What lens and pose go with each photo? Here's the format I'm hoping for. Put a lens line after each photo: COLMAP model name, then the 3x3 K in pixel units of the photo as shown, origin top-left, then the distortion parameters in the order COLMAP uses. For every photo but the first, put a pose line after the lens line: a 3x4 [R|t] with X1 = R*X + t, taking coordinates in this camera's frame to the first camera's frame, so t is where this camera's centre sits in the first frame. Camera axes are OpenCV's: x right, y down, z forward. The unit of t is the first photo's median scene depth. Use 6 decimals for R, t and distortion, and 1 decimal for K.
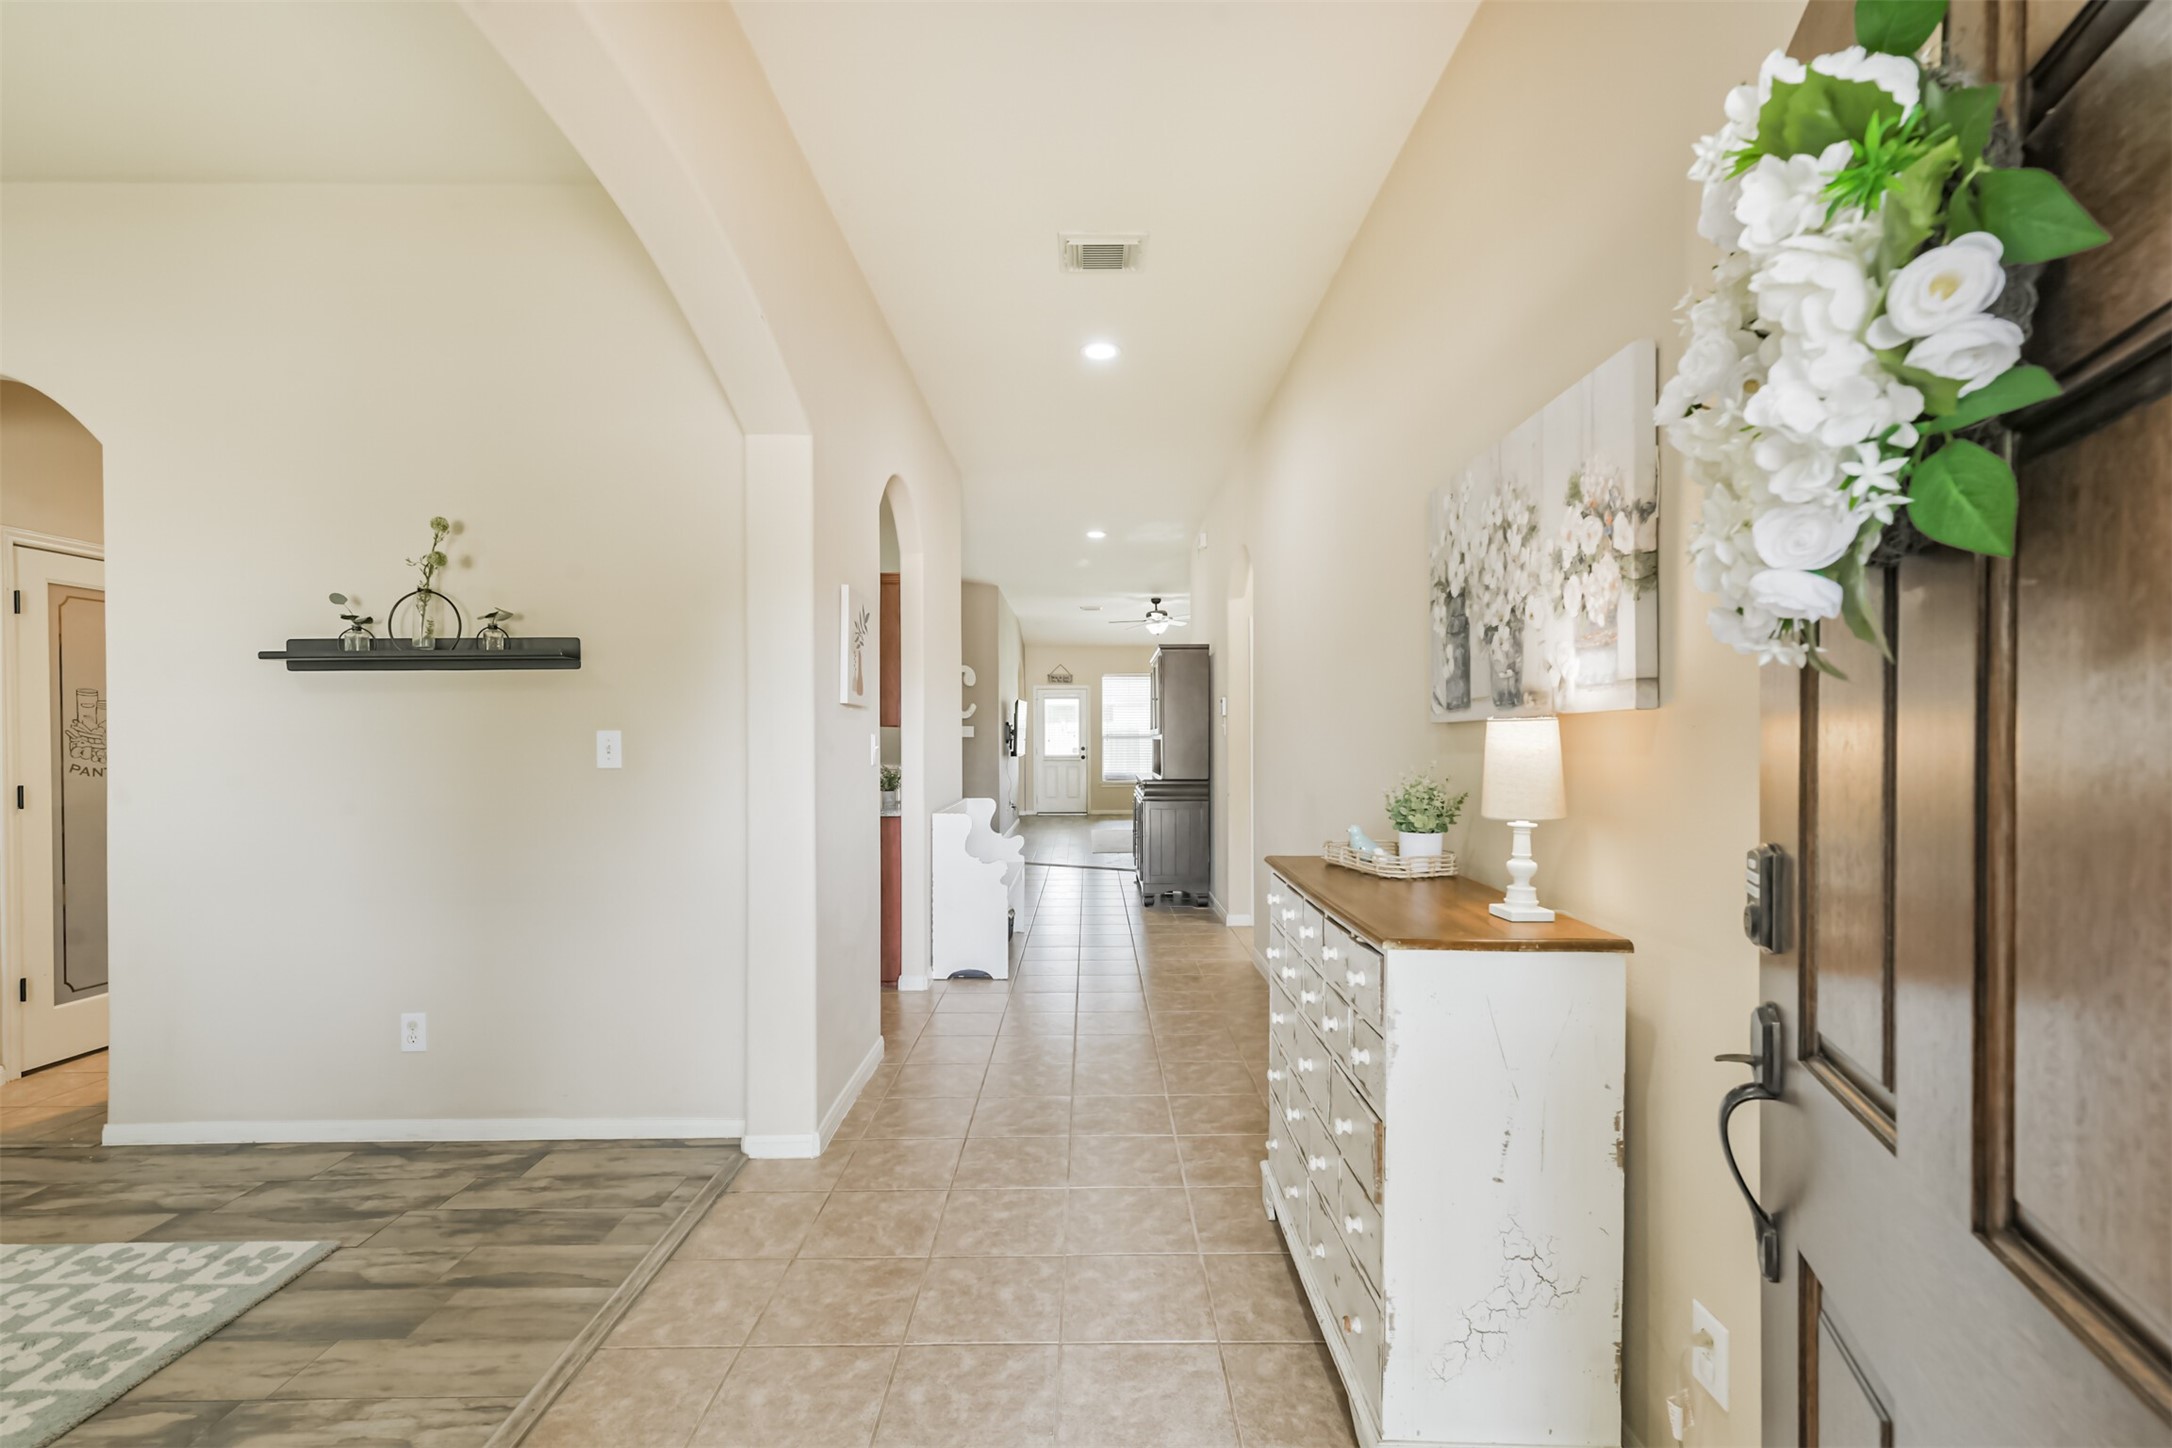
lens RADIAL K [[921.6, 0, 1084.8], [0, 921.6, 743.2], [0, 0, 1]] dist [0.030426, -0.011168]
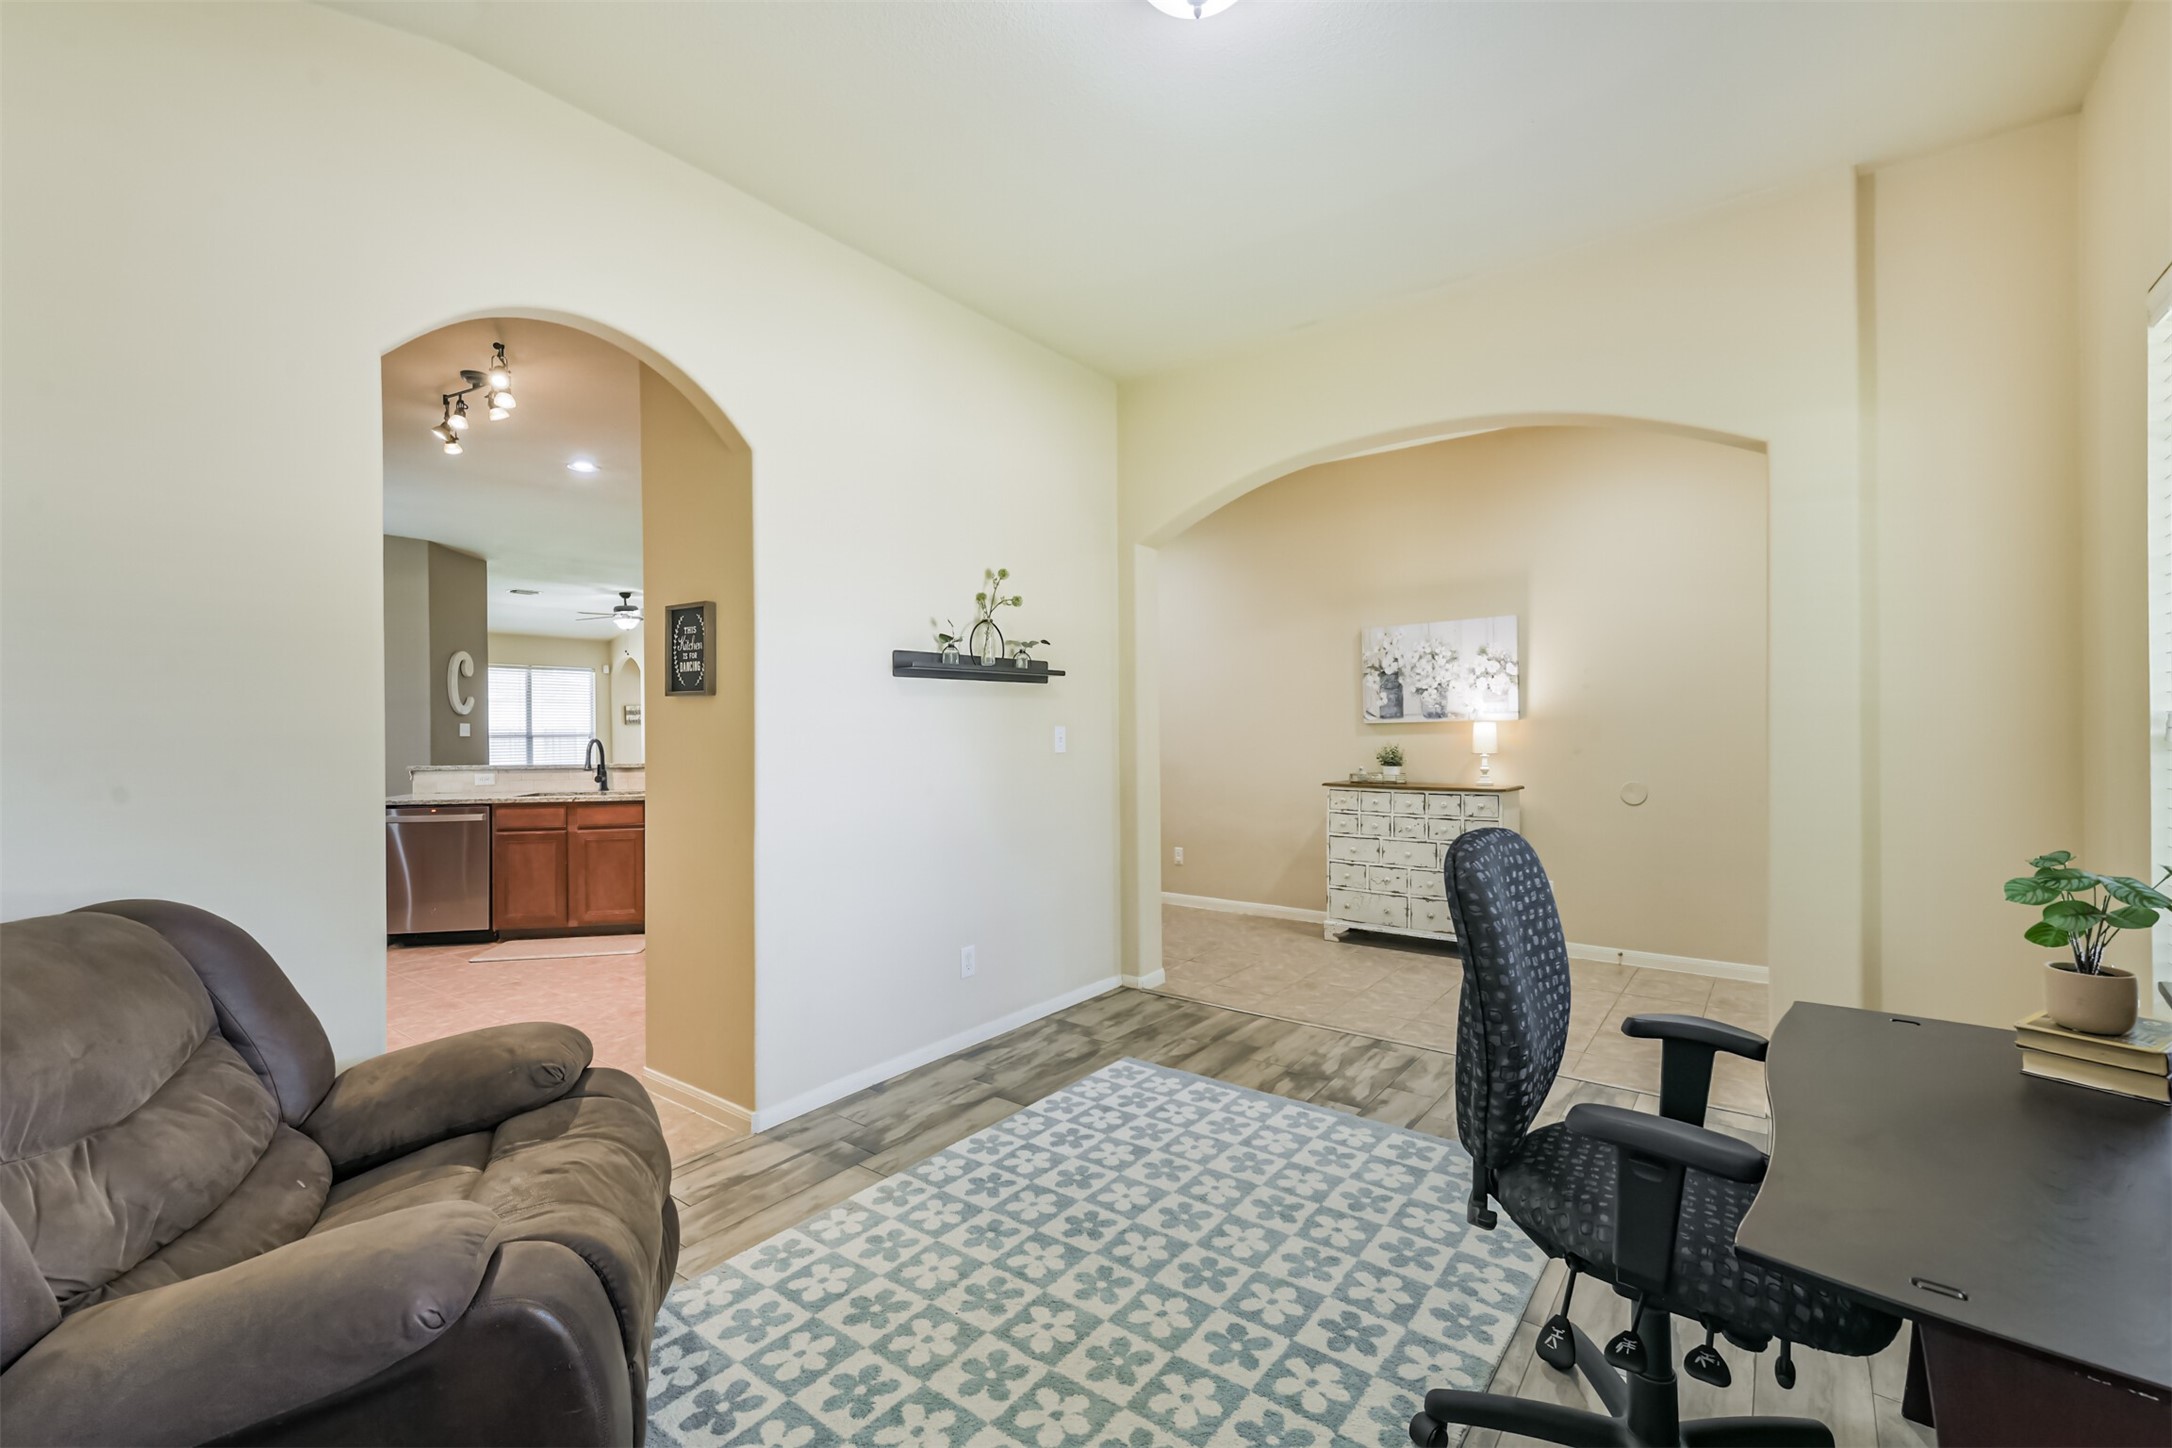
lens RADIAL K [[922.2, 0, 1086.0], [0, 922.2, 724.0], [0, 0, 1]] dist [0.032431, -0.000034]
pose [[0.603108, 0.002679, 0.797655, -1.816889], [0.012608, 0.999837, -0.012892, 0.001678], [-0.797560, 0.017832, 0.602976, 0.109528]]
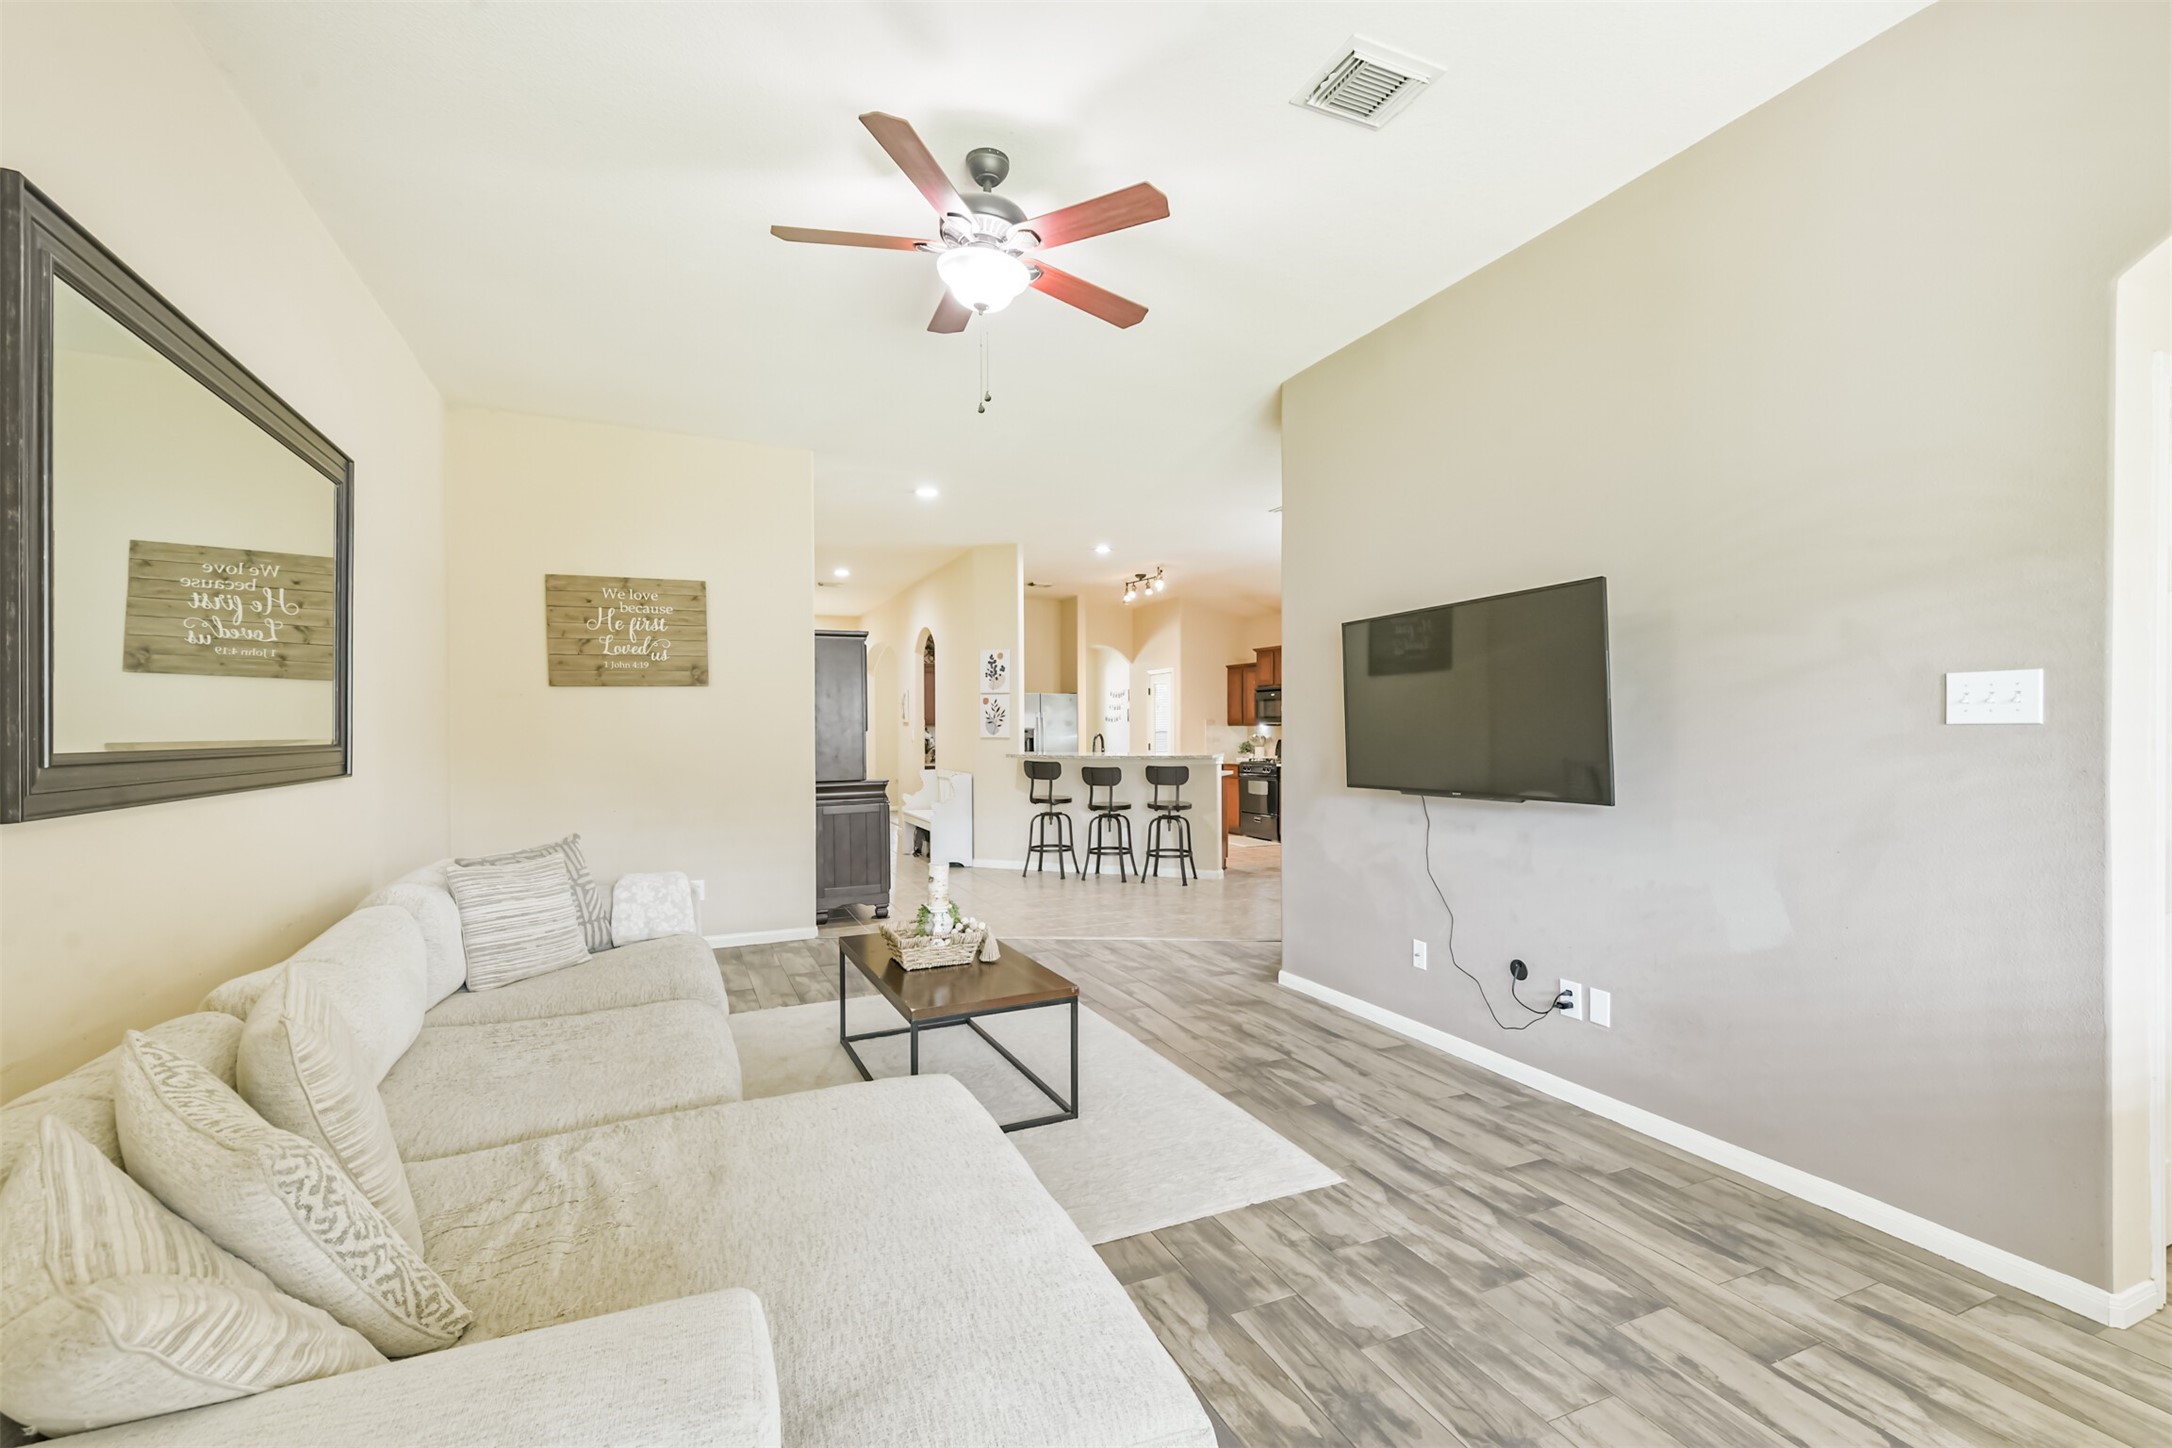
lens RADIAL K [[925.6, 0, 1088.2], [0, 925.6, 731.5], [0, 0, 1]] dist [0.021040, -0.000522]
pose [[-0.910457, 0.008609, -0.413515, 0.688893], [0.005511, 0.999947, 0.008685, -0.041581], [0.413568, 0.005629, -0.910456, 5.460840]]
